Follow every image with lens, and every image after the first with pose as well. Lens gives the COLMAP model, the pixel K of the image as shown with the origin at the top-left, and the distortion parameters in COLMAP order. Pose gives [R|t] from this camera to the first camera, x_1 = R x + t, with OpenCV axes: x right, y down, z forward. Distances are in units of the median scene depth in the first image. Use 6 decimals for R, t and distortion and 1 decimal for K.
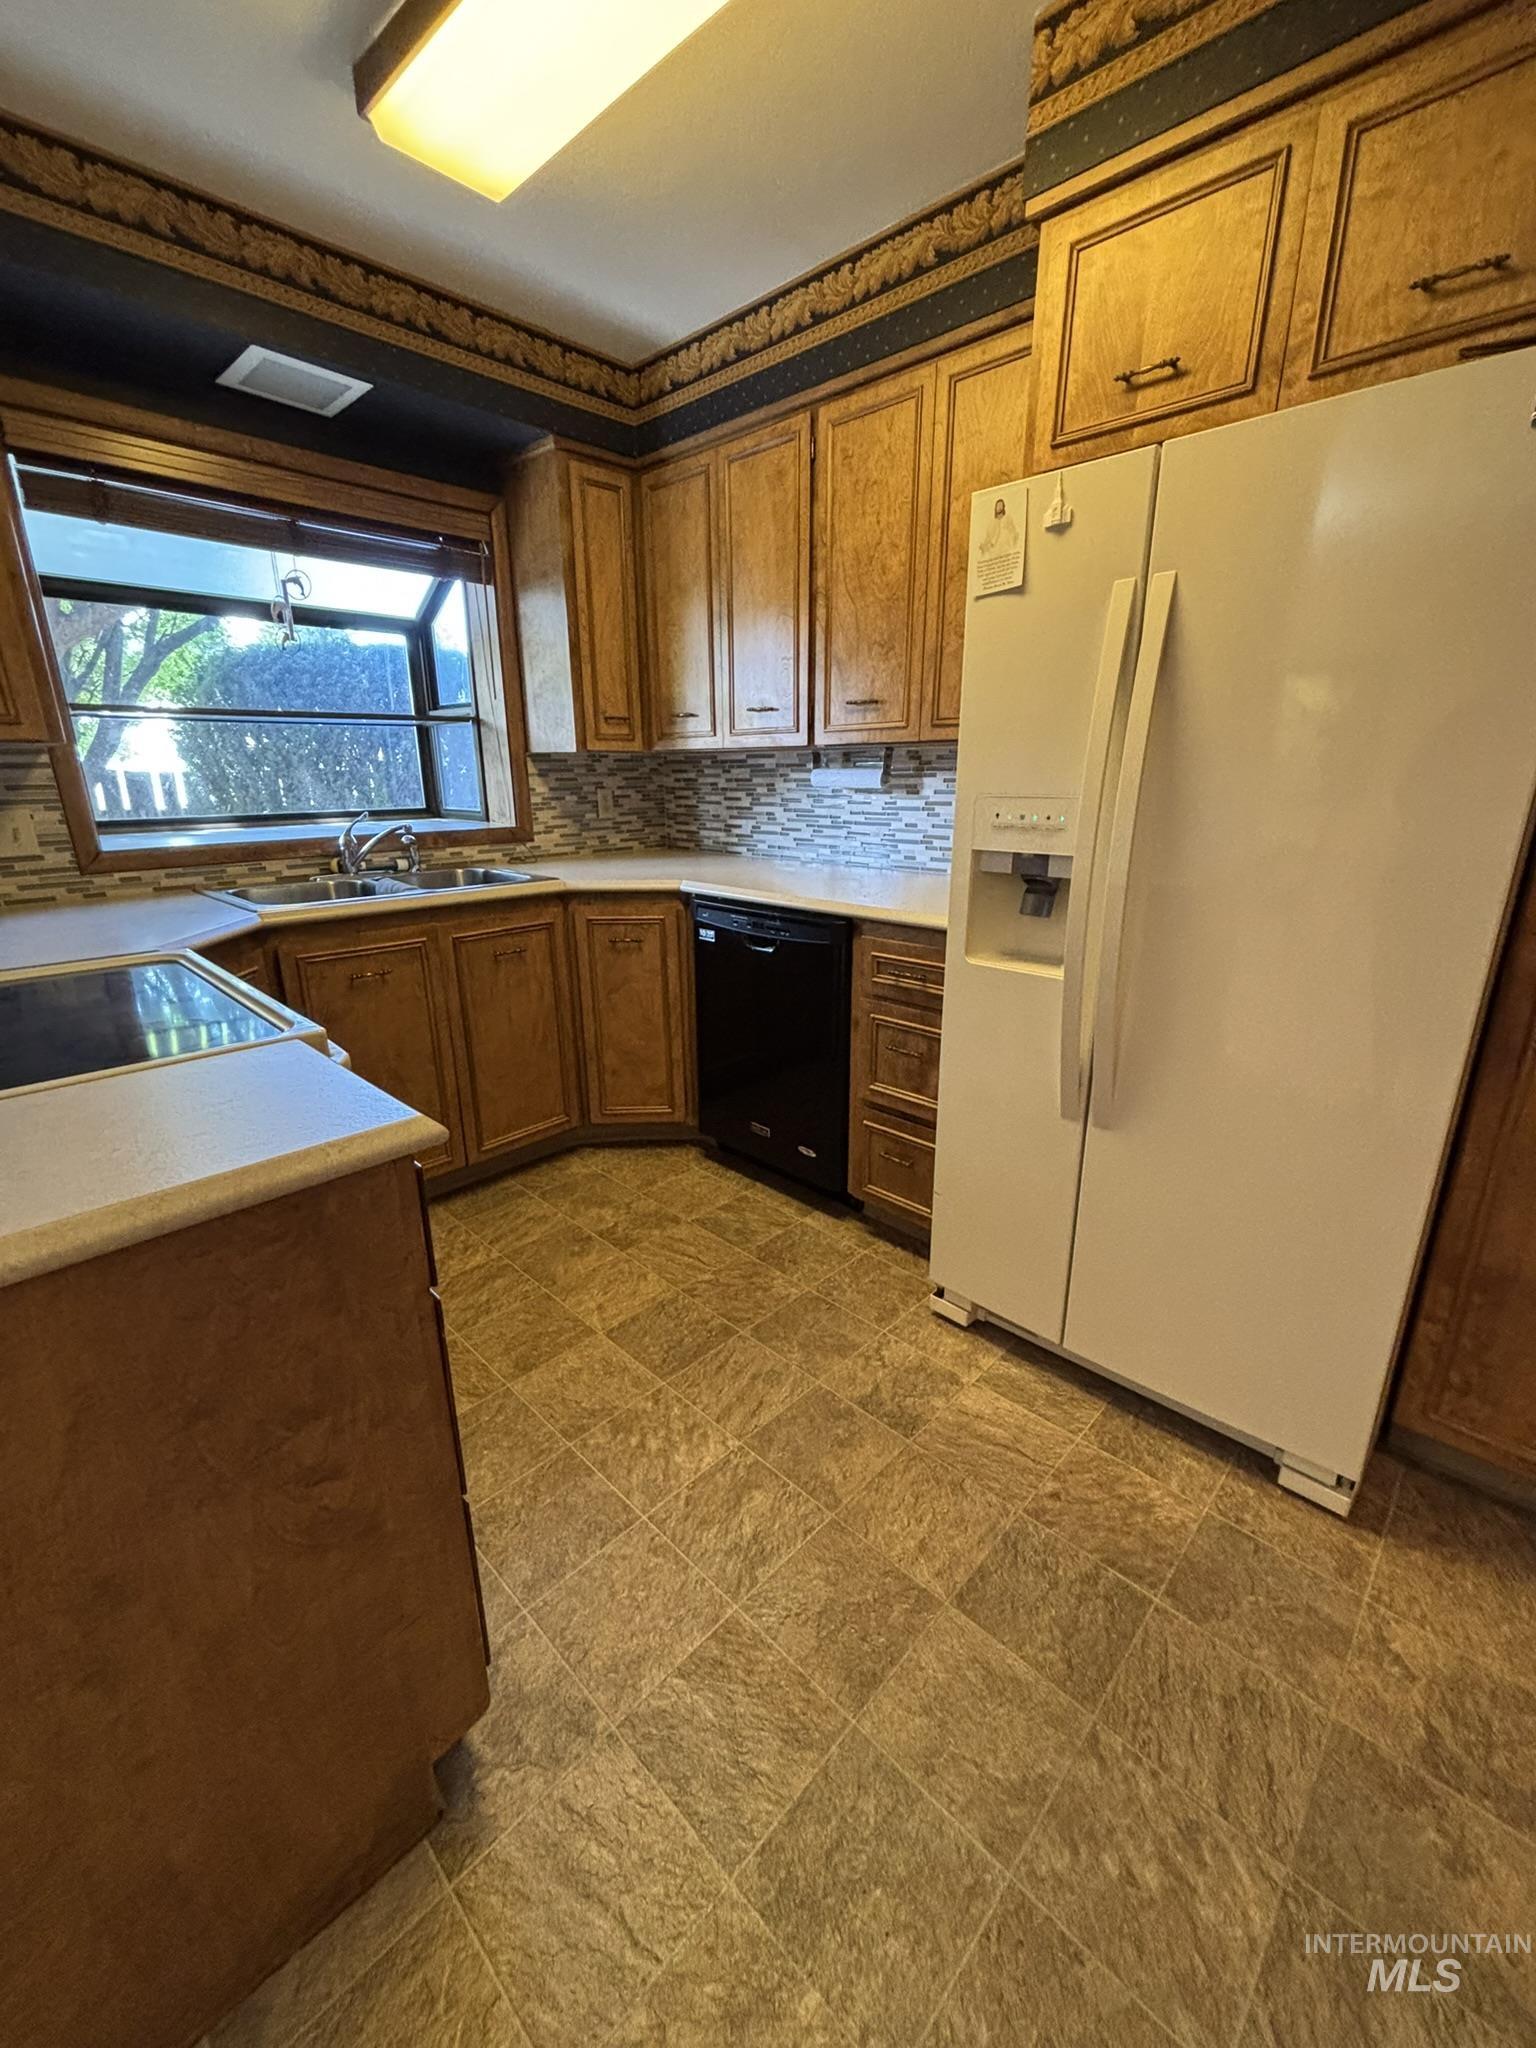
lens RADIAL K [[817.5, 0, 763.0], [0, 817.5, 1018.3], [0, 0, 1]] dist [0.003328, -0.001219]
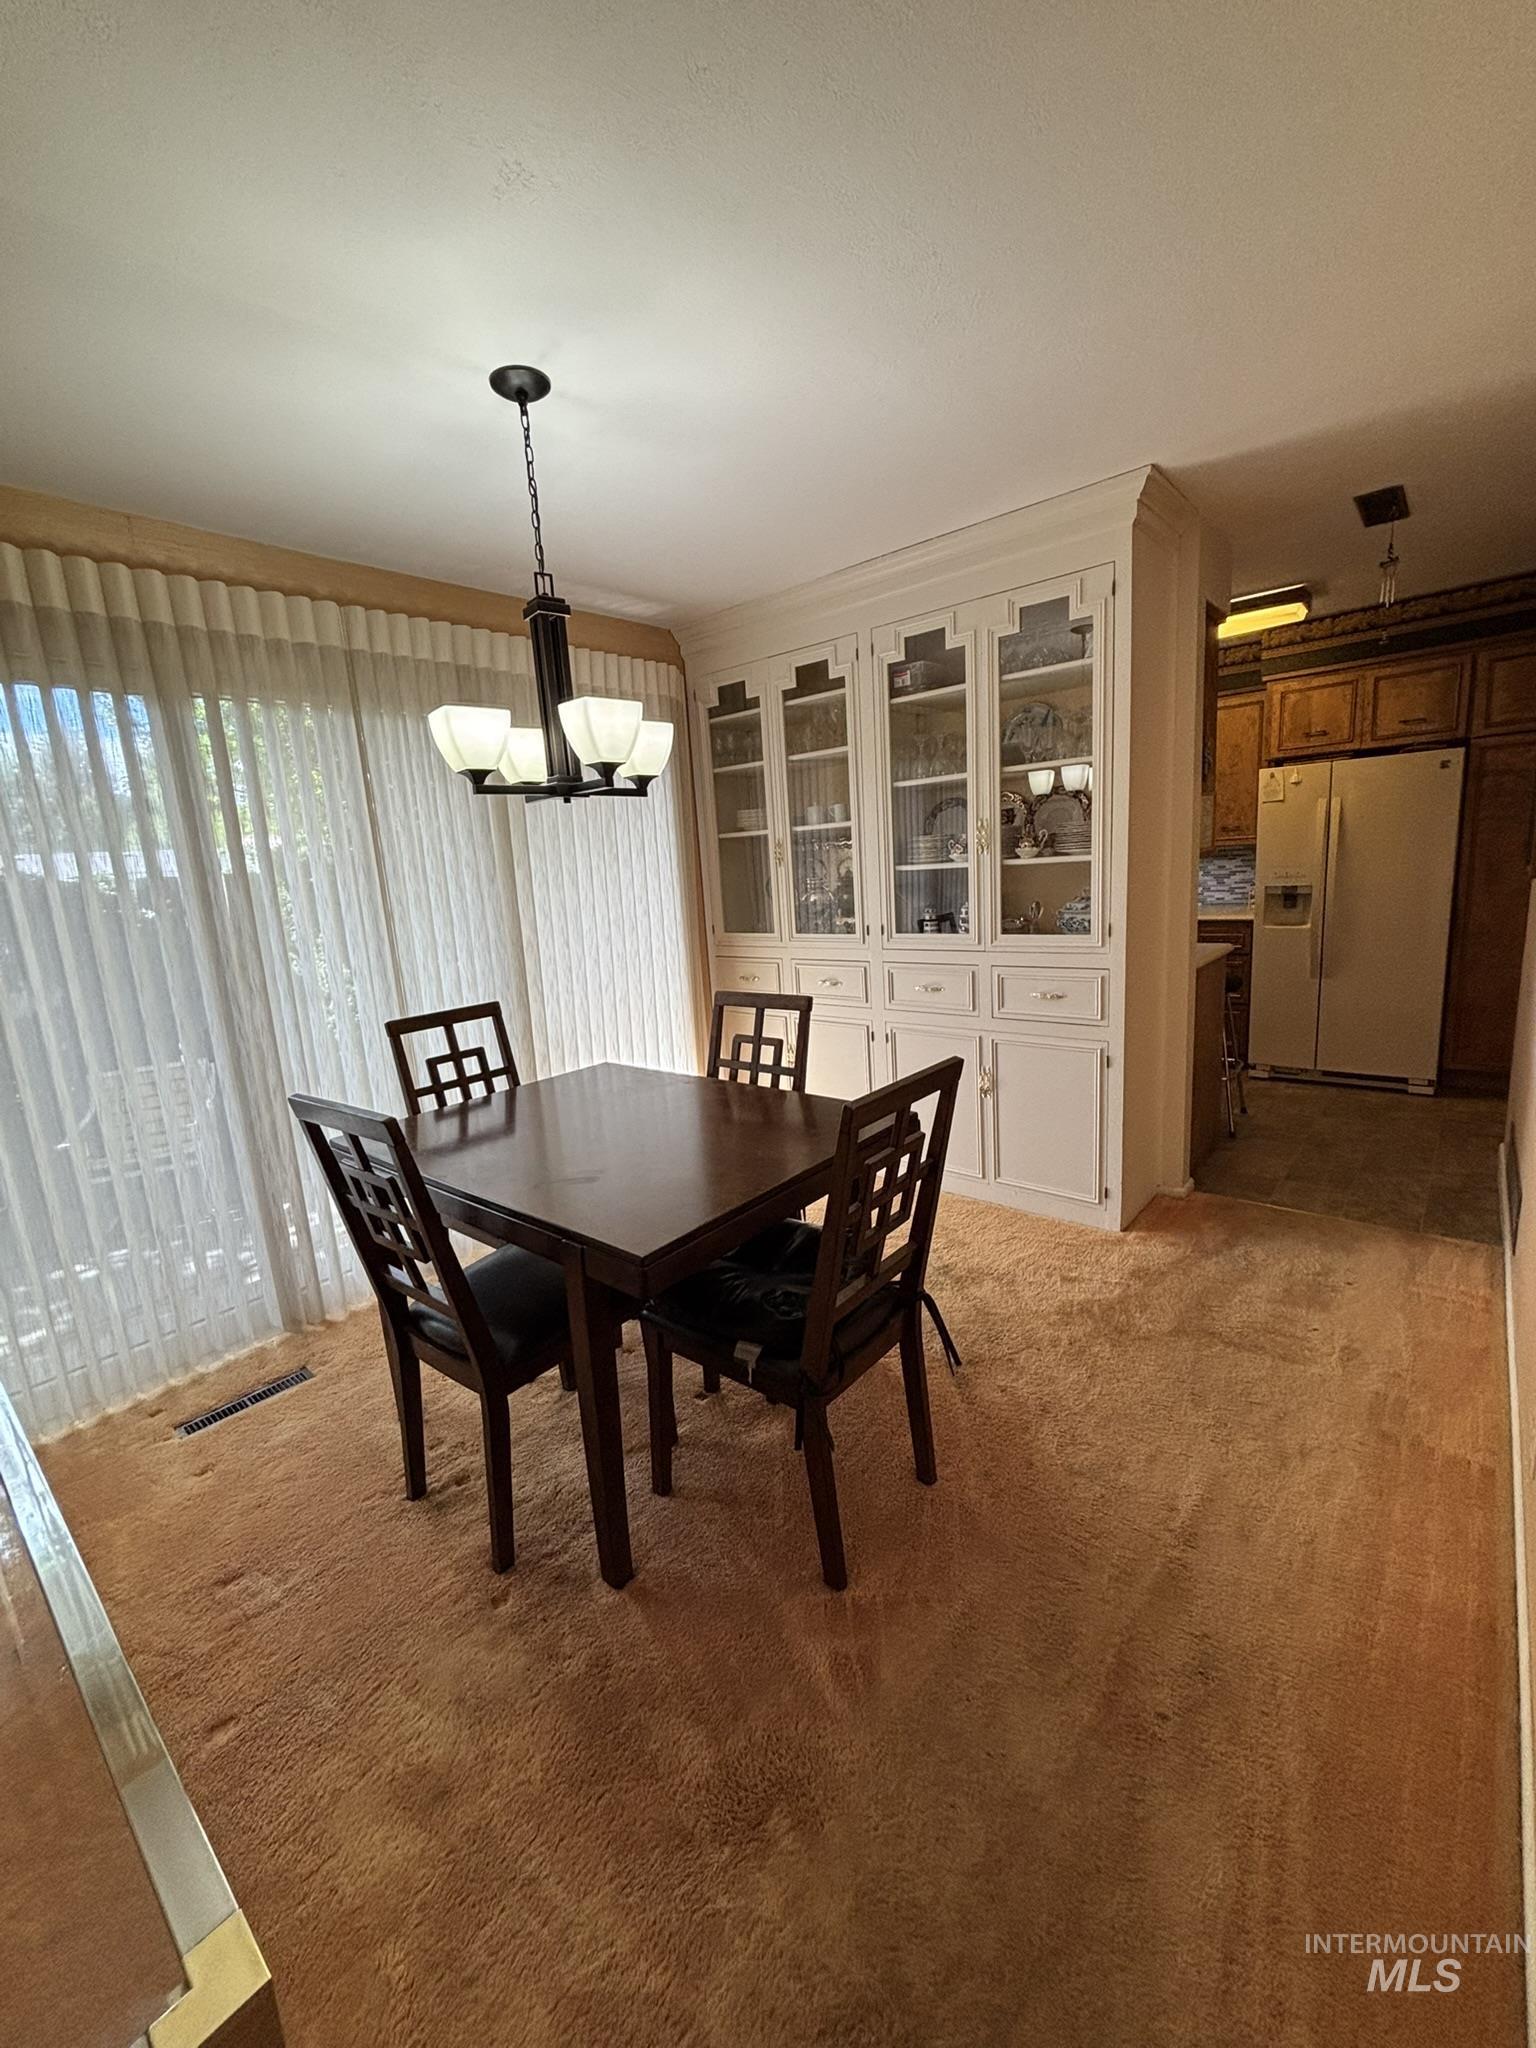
lens RADIAL K [[817.5, 0, 769.1], [0, 817.5, 1024.3], [0, 0, 1]] dist [0.003328, -0.001219]
pose [[0.996314, -0.065210, 0.055733, -1.159097], [0.070957, 0.991584, -0.108284, 0.316058], [-0.048203, 0.111840, 0.992556, -1.175880]]
